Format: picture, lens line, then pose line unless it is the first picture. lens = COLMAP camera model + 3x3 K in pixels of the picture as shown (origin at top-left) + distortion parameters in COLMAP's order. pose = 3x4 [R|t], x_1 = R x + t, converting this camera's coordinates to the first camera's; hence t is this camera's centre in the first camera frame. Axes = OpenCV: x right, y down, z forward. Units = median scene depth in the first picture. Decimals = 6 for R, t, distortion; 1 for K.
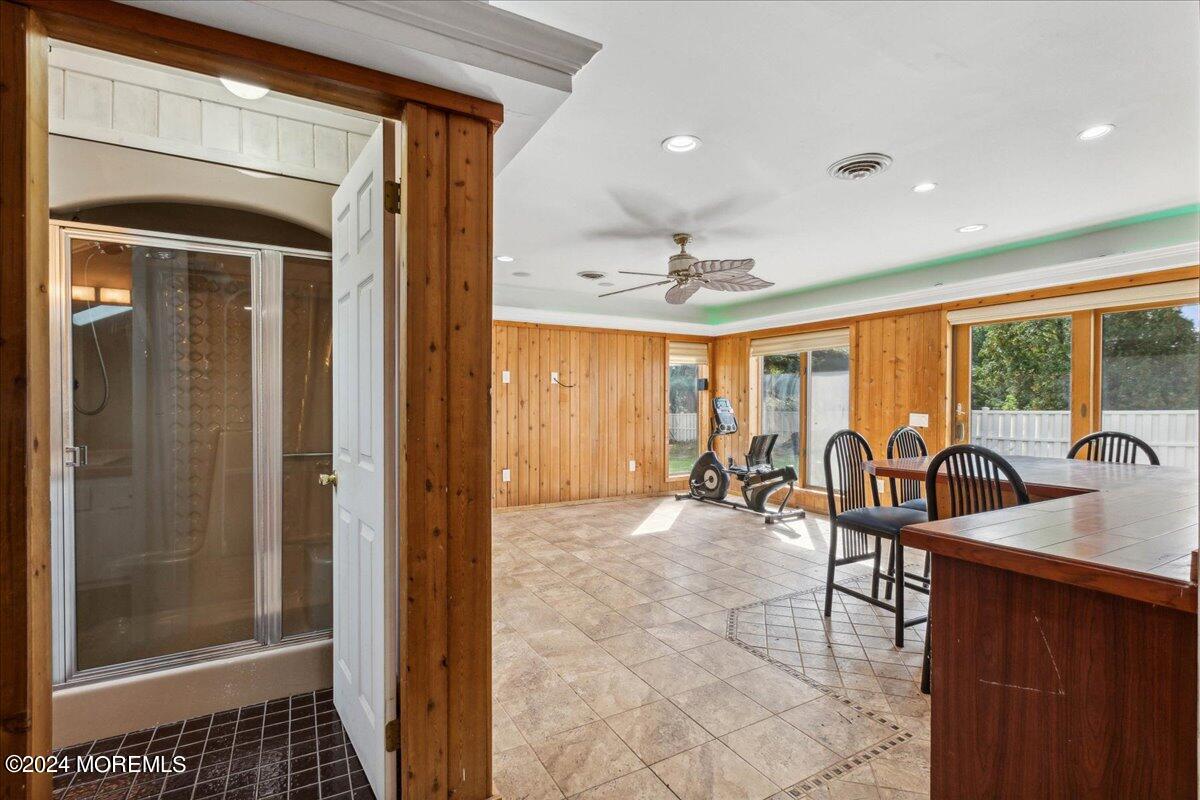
lens RADIAL K [[546.4, 0, 596.1], [0, 546.4, 401.9], [0, 0, 1]] dist [0.000497, 0.000092]
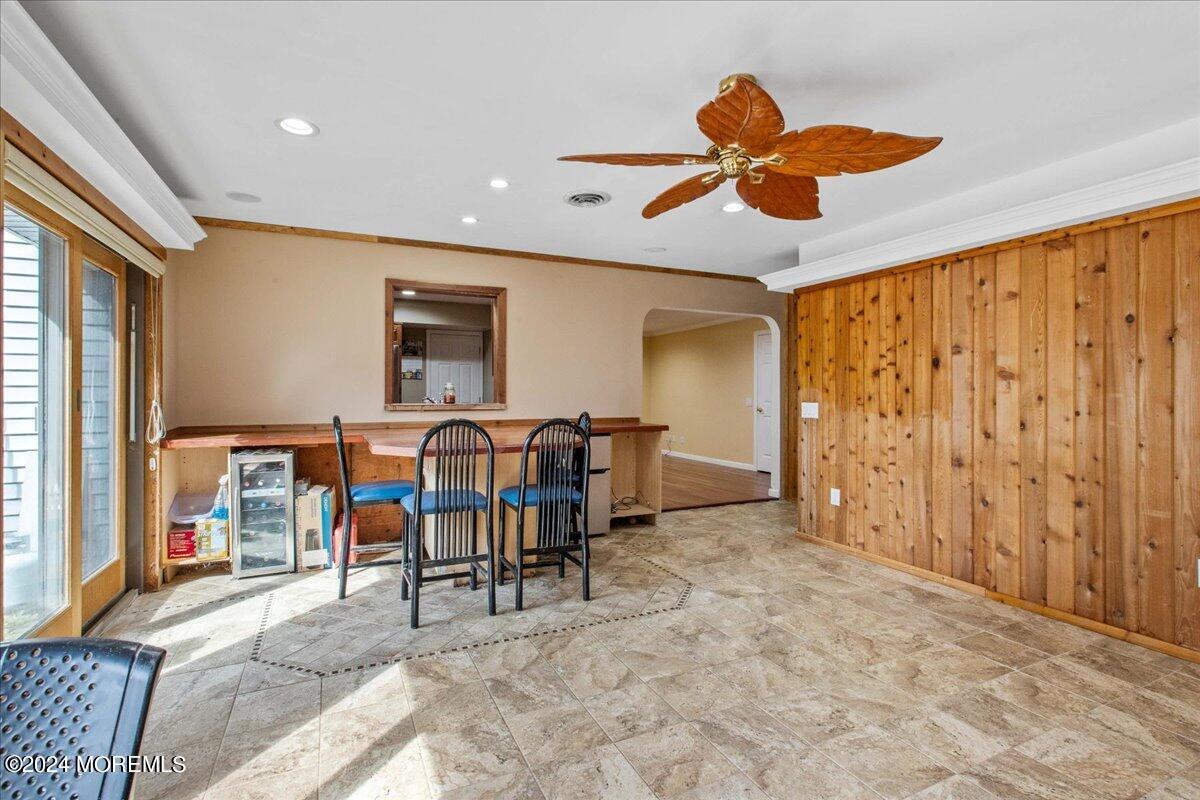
lens RADIAL K [[546.4, 0, 601.1], [0, 546.4, 394.3], [0, 0, 1]] dist [0.000497, 0.000092]
pose [[-0.997894, -0.004423, 0.064714, 0.312488], [-0.004385, 0.999990, 0.000739, 0.007350], [-0.064717, 0.000453, -0.997904, 1.887146]]
